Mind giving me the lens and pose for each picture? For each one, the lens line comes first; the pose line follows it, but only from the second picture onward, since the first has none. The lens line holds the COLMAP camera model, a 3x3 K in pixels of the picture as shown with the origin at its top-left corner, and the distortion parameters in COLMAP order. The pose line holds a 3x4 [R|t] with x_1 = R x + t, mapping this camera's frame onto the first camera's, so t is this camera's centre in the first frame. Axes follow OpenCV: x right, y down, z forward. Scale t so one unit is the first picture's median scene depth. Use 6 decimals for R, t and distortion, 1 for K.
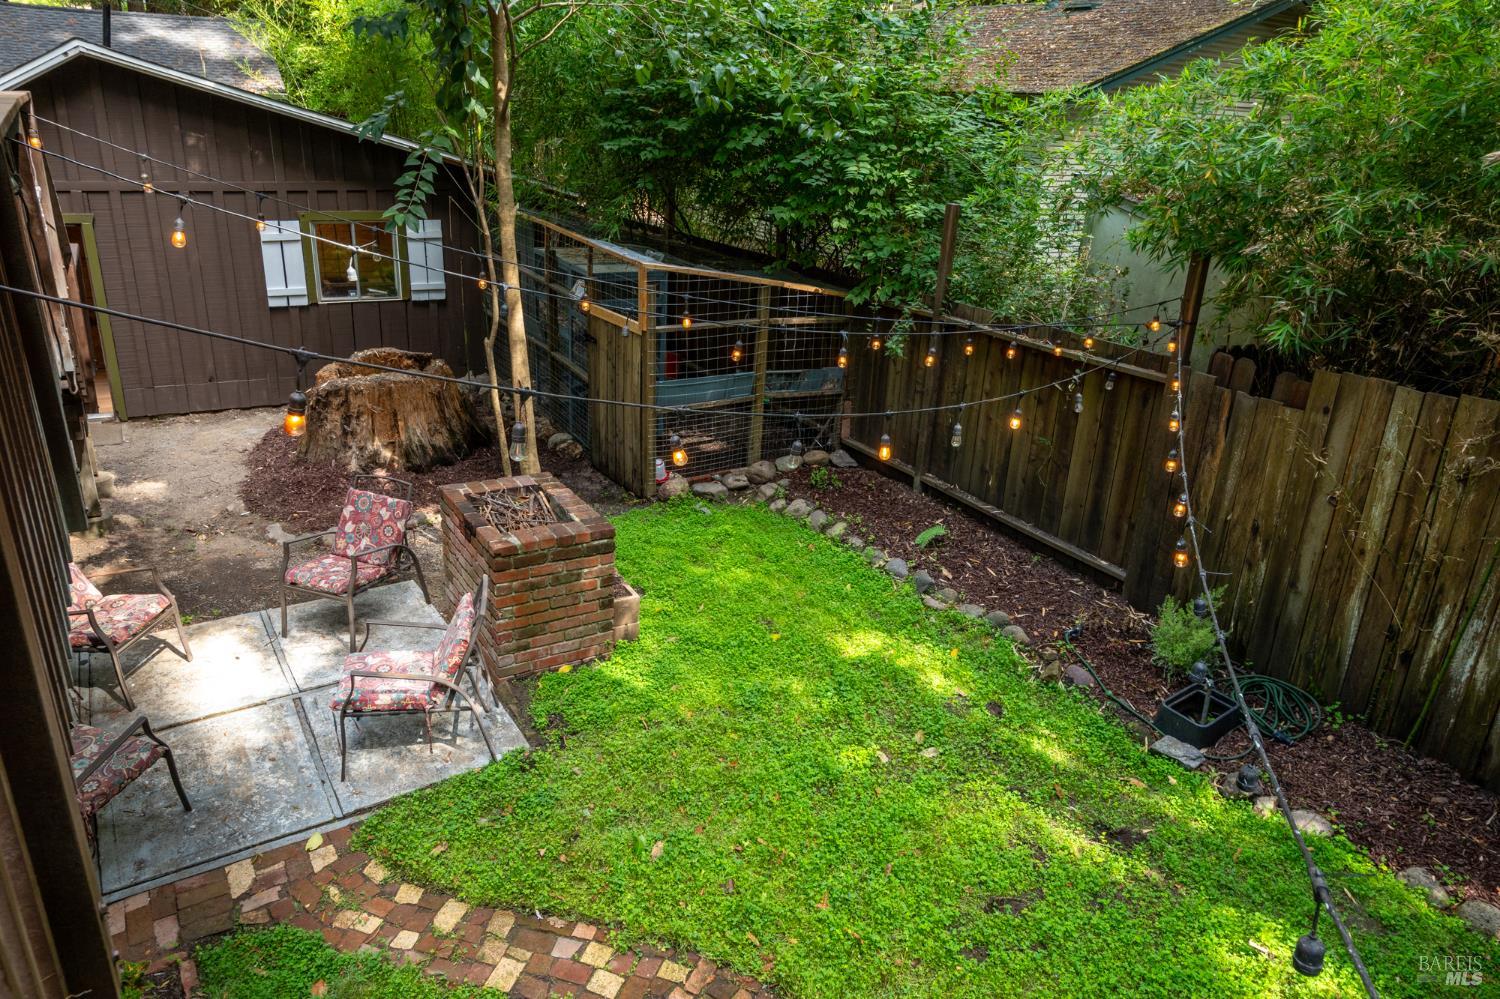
lens RADIAL K [[1006.0, 0, 751.7], [0, 1006.0, 499.3], [0, 0, 1]] dist [0.000076, -0.000285]
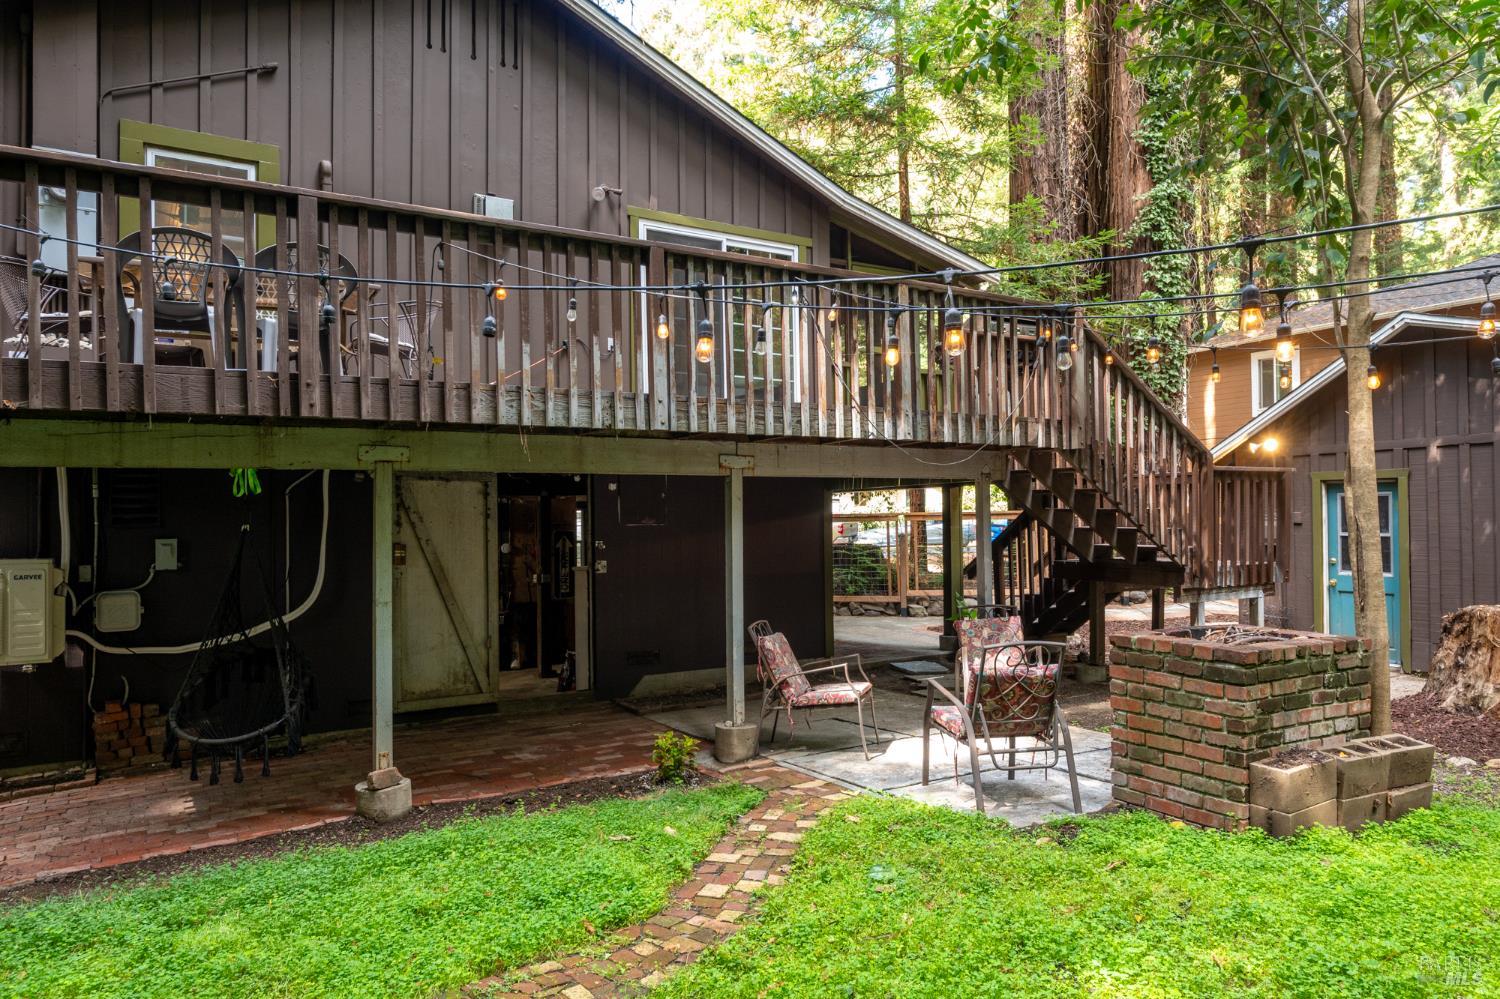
lens RADIAL K [[1006.0, 0, 748.6], [0, 1006.0, 507.5], [0, 0, 1]] dist [0.000076, -0.000285]
pose [[-0.011164, -0.065469, -0.997792, 0.457553], [-0.363777, 0.929745, -0.056934, 0.076052], [0.931419, 0.362338, -0.034196, 0.452441]]
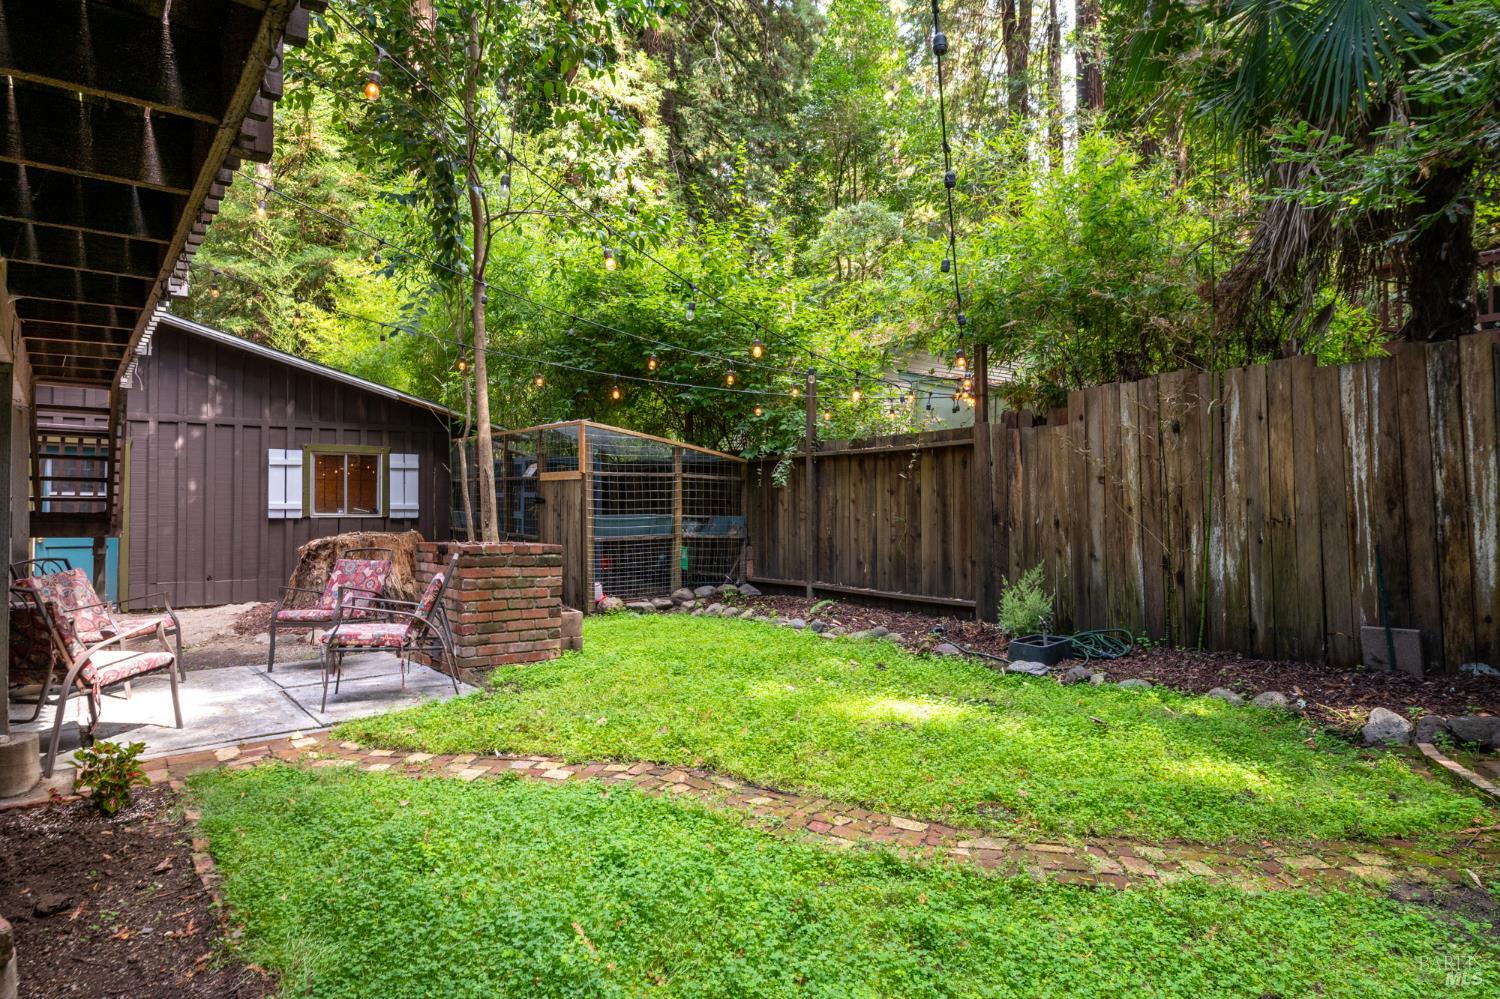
lens RADIAL K [[878.1, 0, 757.5], [0, 878.1, 496.7], [0, 0, 1]] dist [-0.003725, 0.002314]
pose [[0.993595, -0.051275, 0.100699, -0.001471], [0.085529, 0.923639, -0.373598, 0.284997], [-0.073853, 0.379817, 0.922109, -0.030490]]
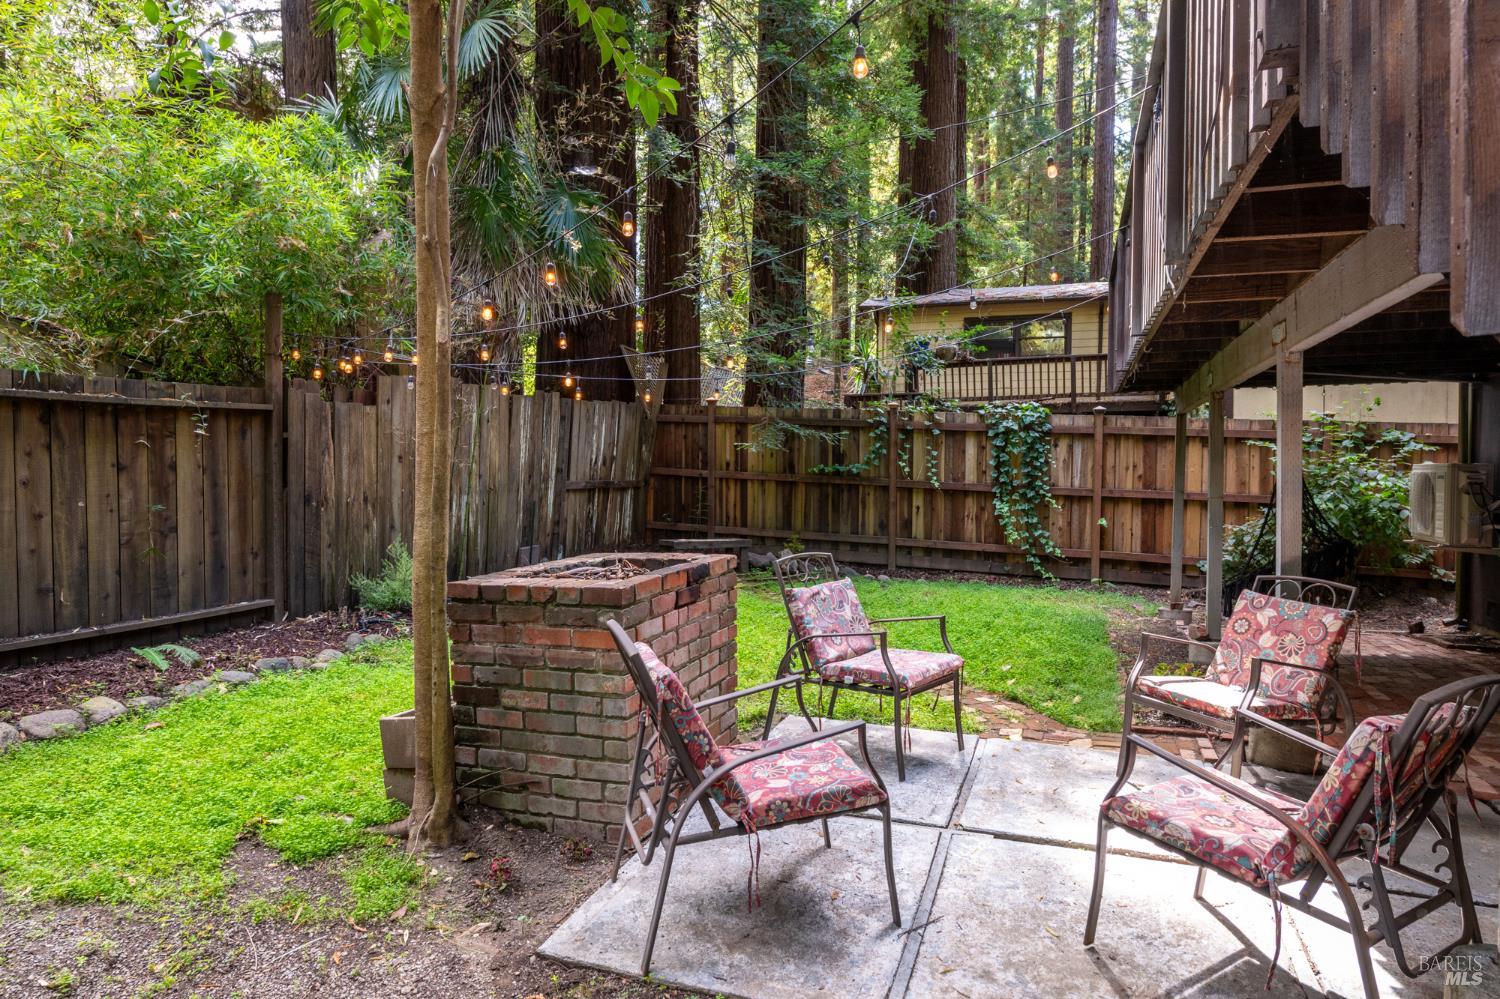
lens RADIAL K [[889.7, 0, 760.0], [0, 889.7, 489.6], [0, 0, 1]] dist [0.000684, -0.001705]
pose [[-0.617618, -0.072509, 0.783129, -0.559600], [0.263661, 0.919030, 0.293029, -0.141424], [-0.740966, 0.387460, -0.548492, 0.914346]]
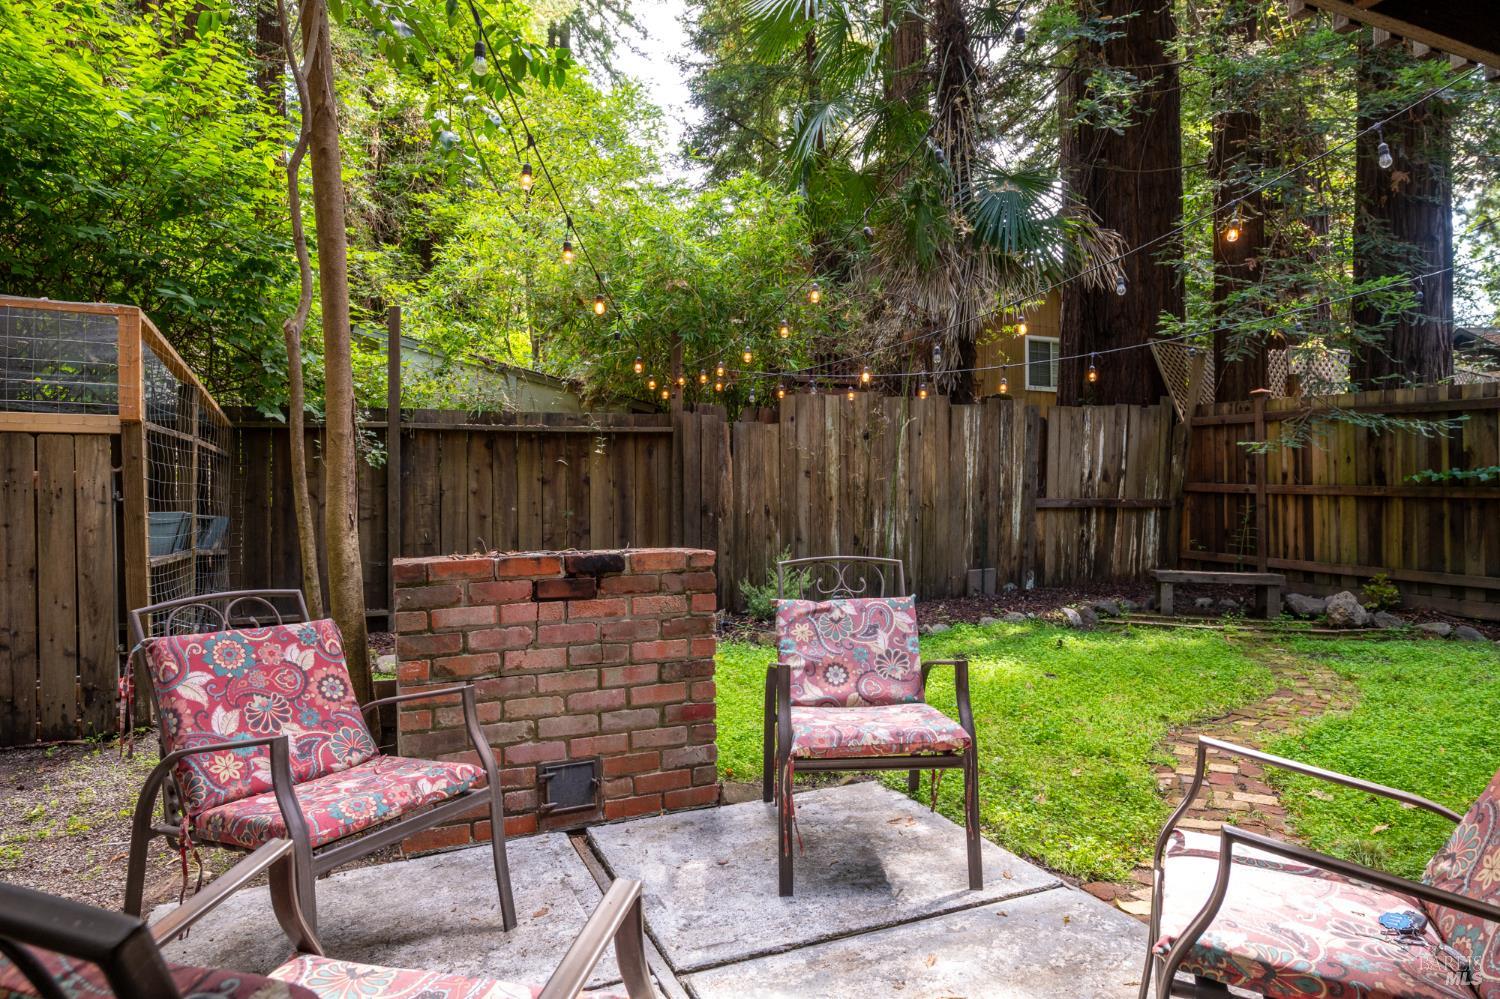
lens RADIAL K [[878.1, 0, 760.7], [0, 878.1, 504.6], [0, 0, 1]] dist [-0.003725, 0.002314]
pose [[0.156486, -0.045905, 0.986613, -0.543926], [0.386458, 0.922123, -0.018391, 0.028747], [-0.908935, 0.384163, 0.162039, 0.580149]]
